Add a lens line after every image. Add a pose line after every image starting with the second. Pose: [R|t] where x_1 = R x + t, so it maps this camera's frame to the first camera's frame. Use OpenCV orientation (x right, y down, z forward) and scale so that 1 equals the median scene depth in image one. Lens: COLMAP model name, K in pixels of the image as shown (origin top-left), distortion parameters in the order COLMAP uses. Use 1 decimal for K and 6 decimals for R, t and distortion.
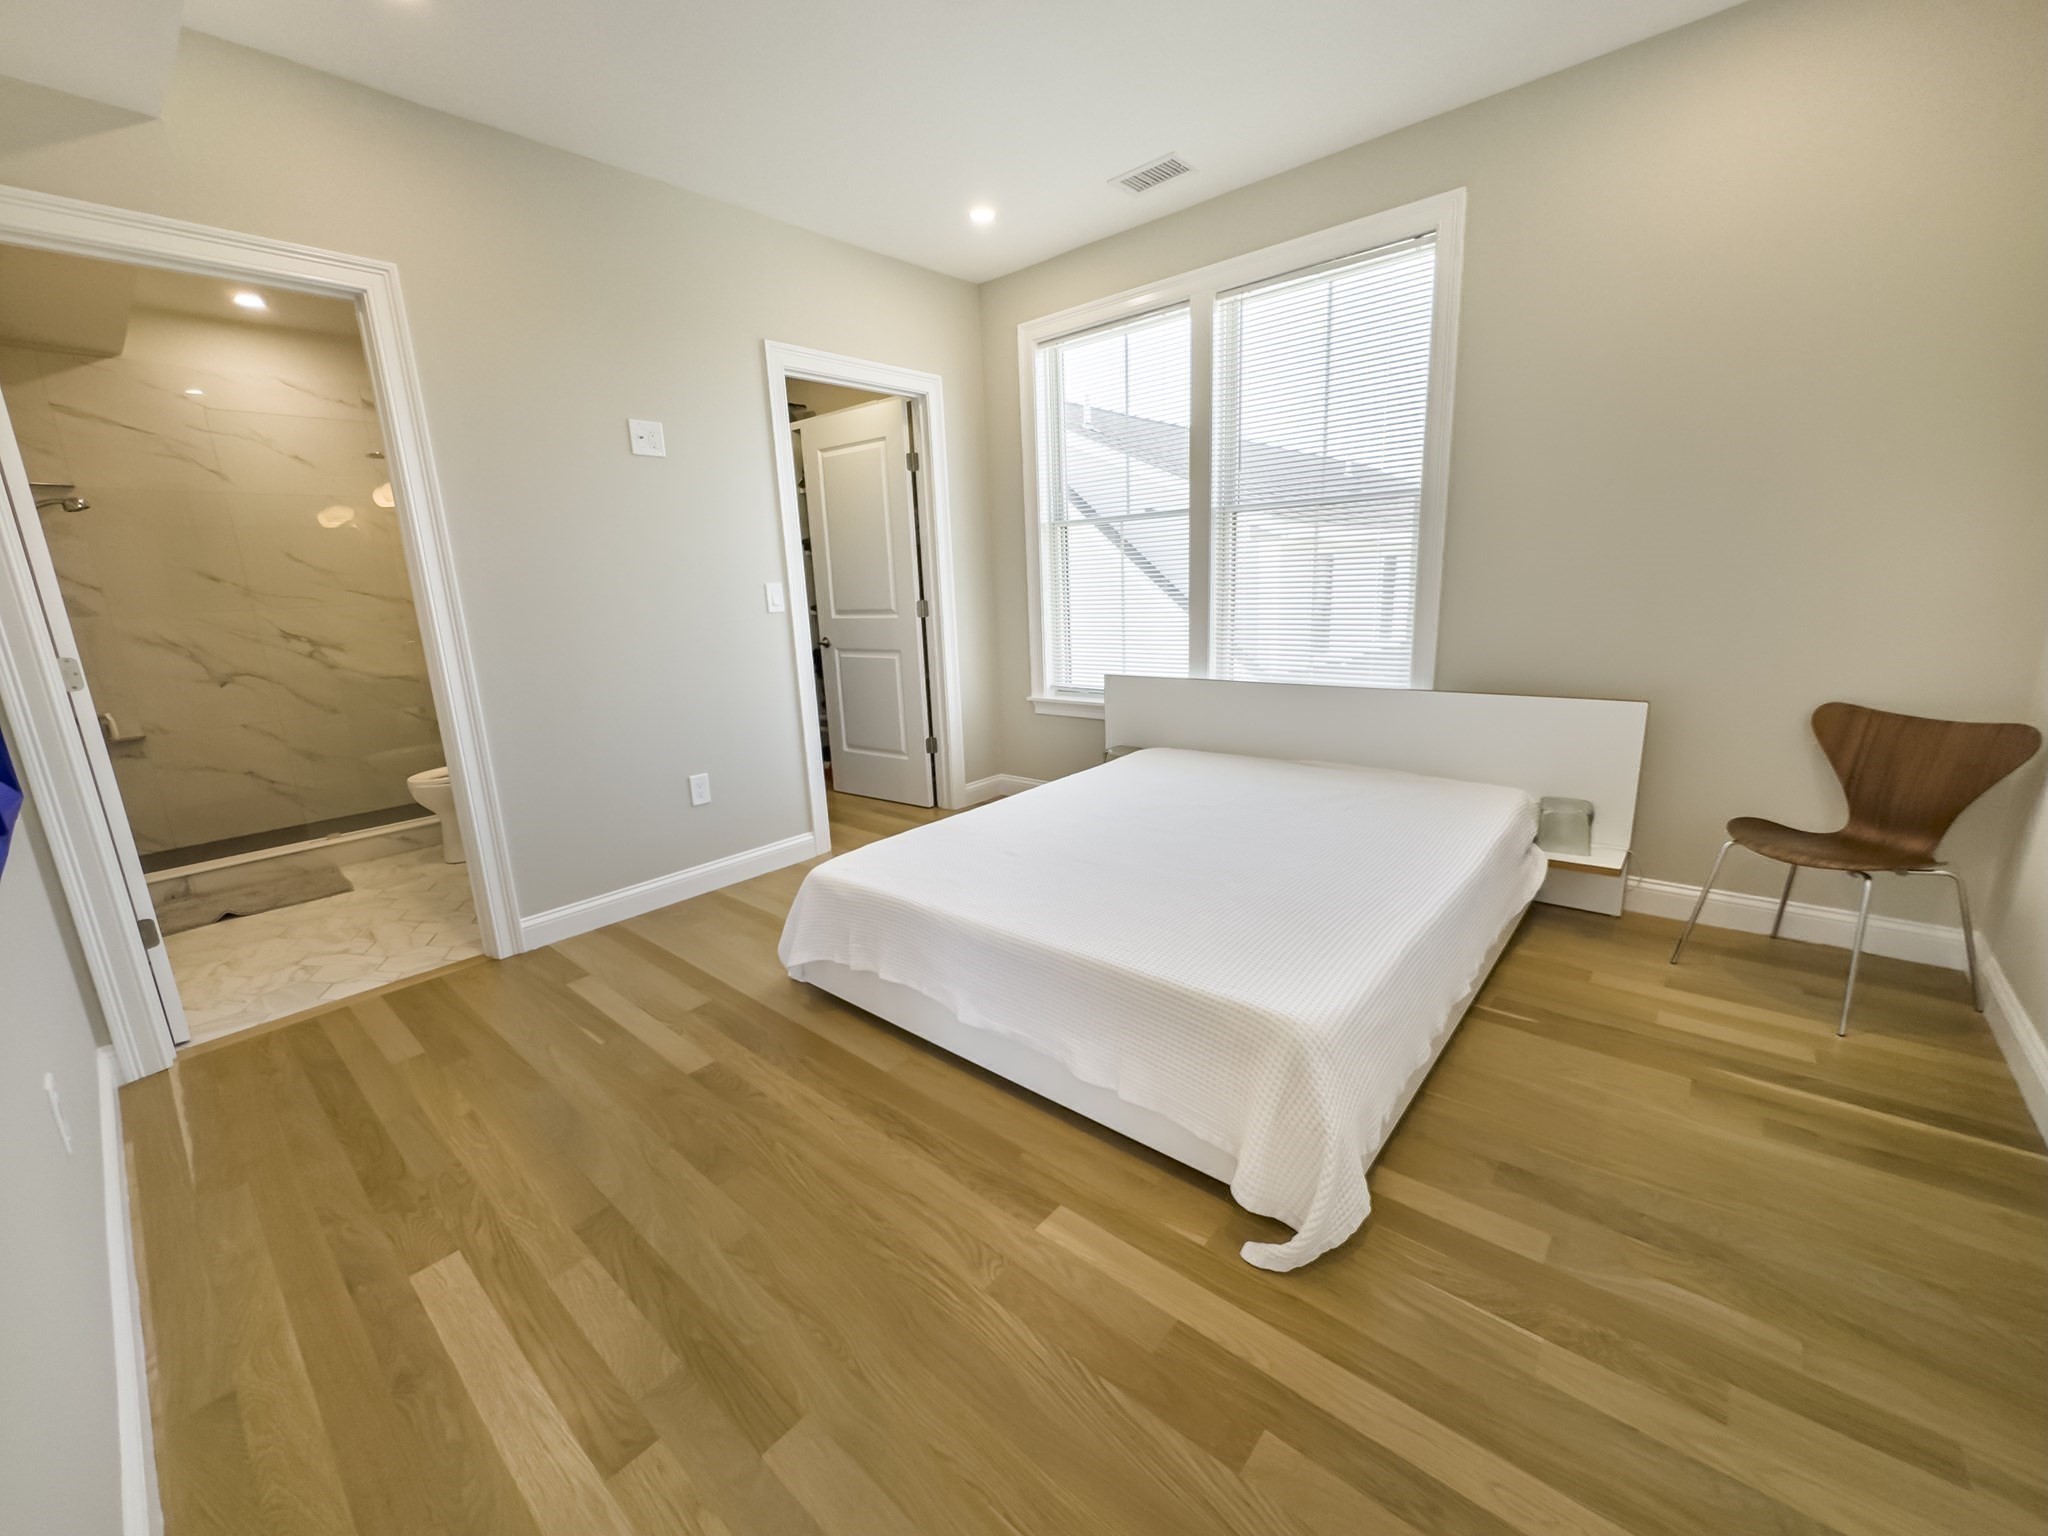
lens RADIAL K [[819.1, 0, 1022.9], [0, 819.1, 768.1], [0, 0, 1]] dist [-0.001932, -0.000272]
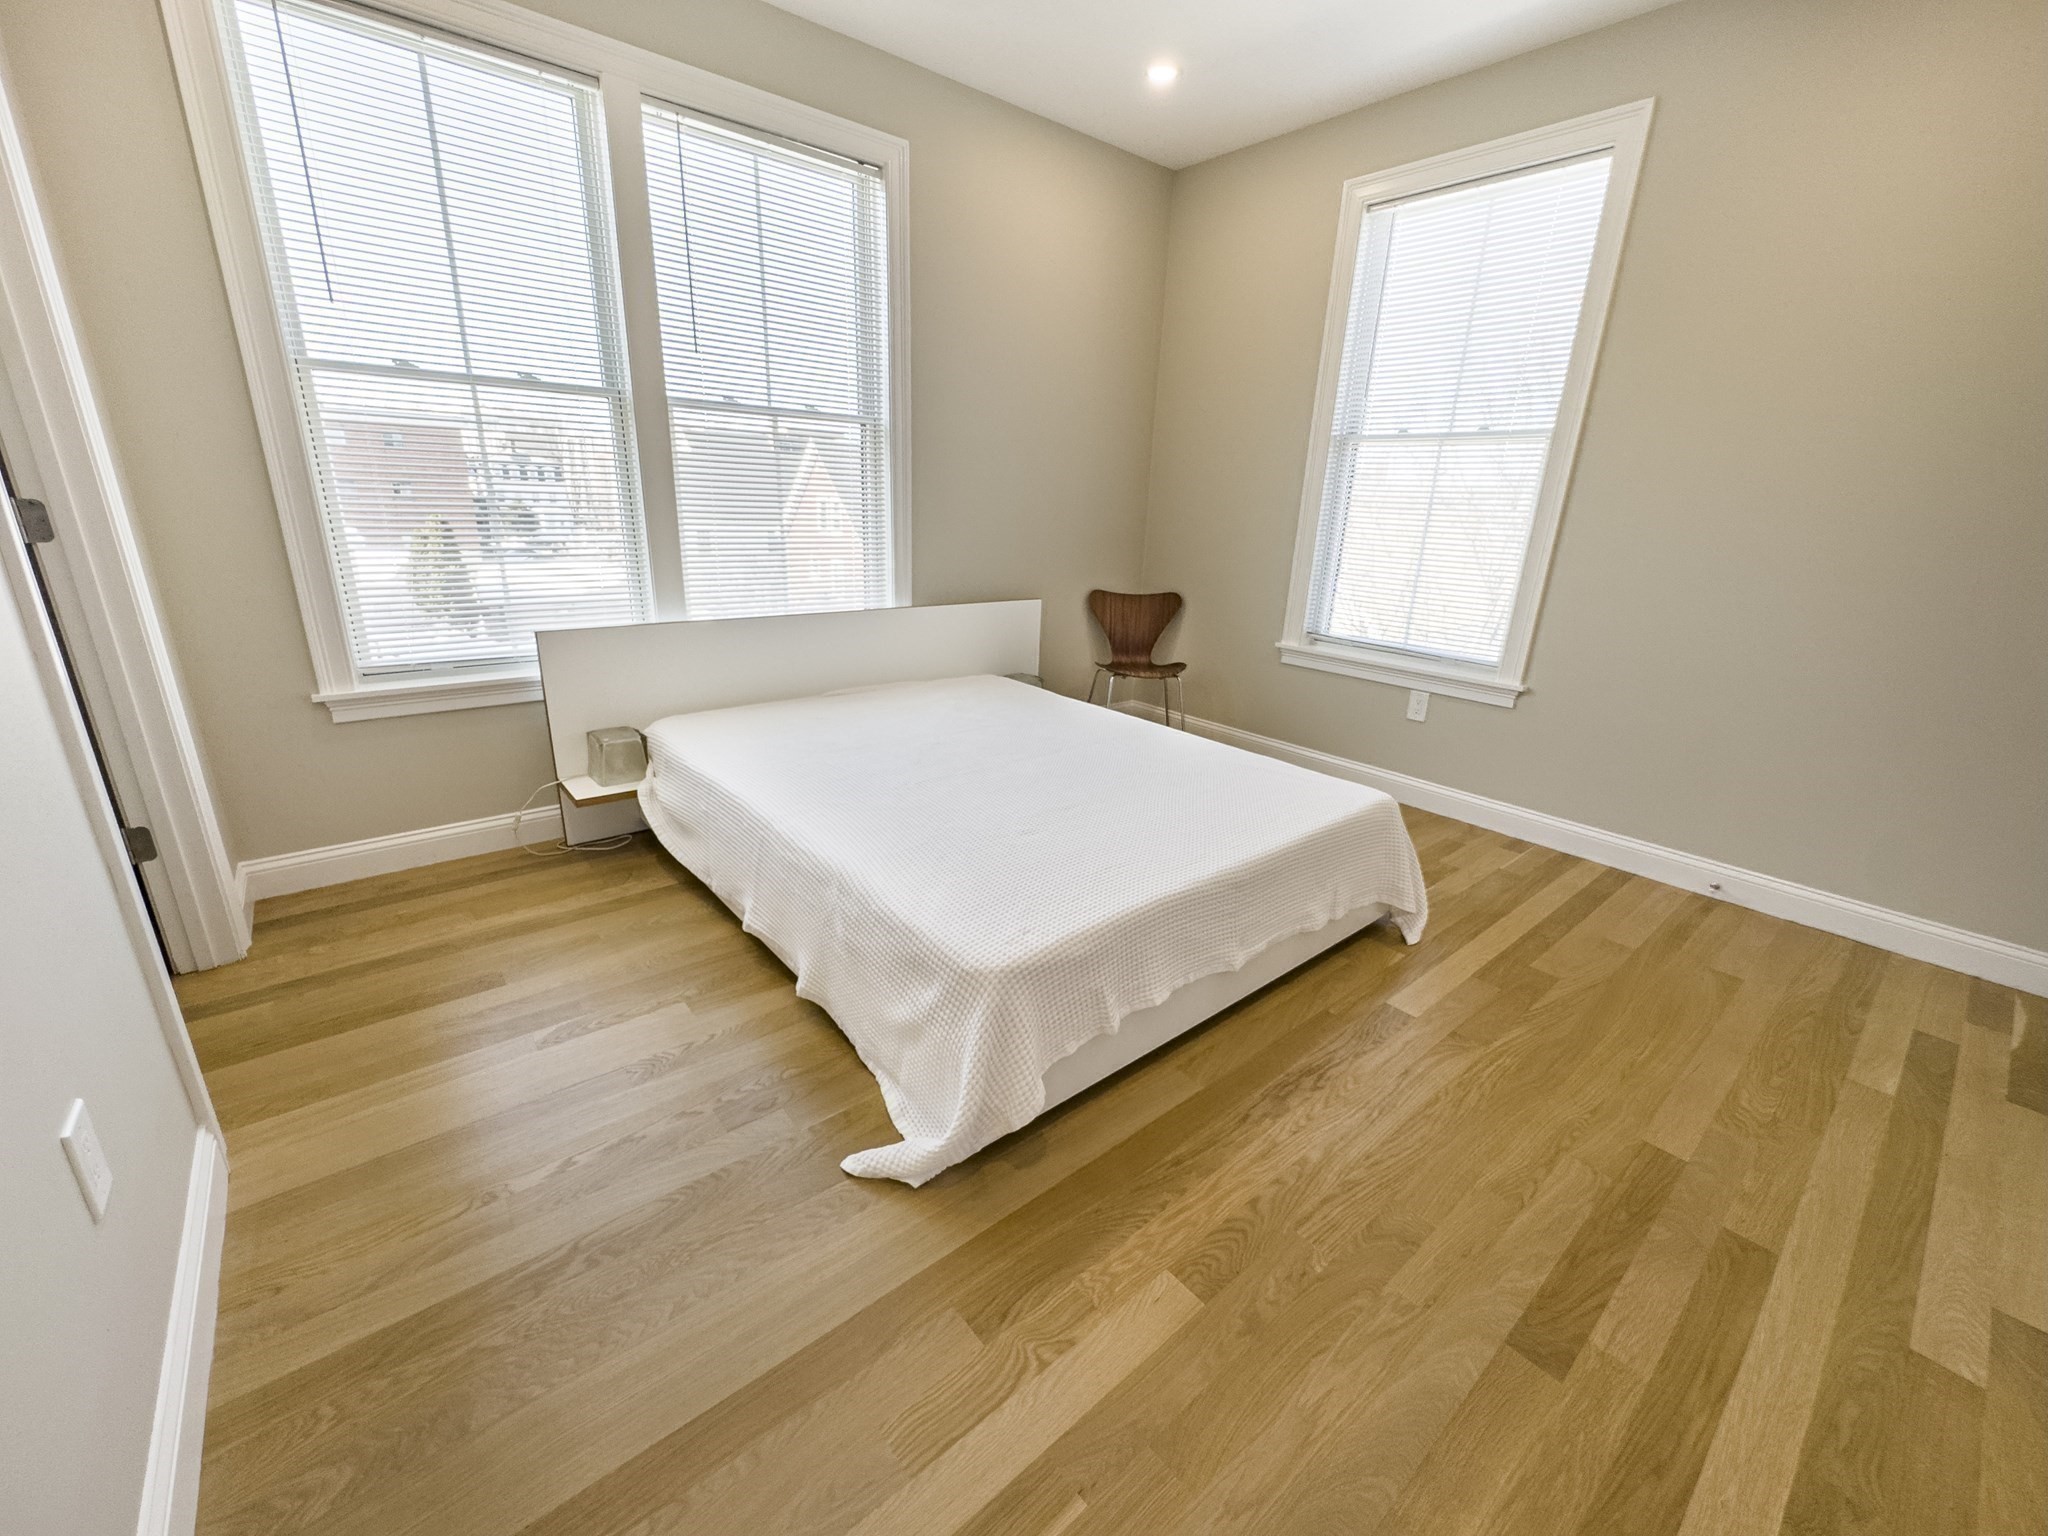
lens RADIAL K [[819.1, 0, 1022.1], [0, 819.1, 768.0], [0, 0, 1]] dist [-0.001932, -0.000272]
pose [[0.160371, -0.265125, 0.950784, -1.078124], [0.179171, 0.955068, 0.236098, -0.211763], [-0.970659, 0.132490, 0.200668, 1.137136]]
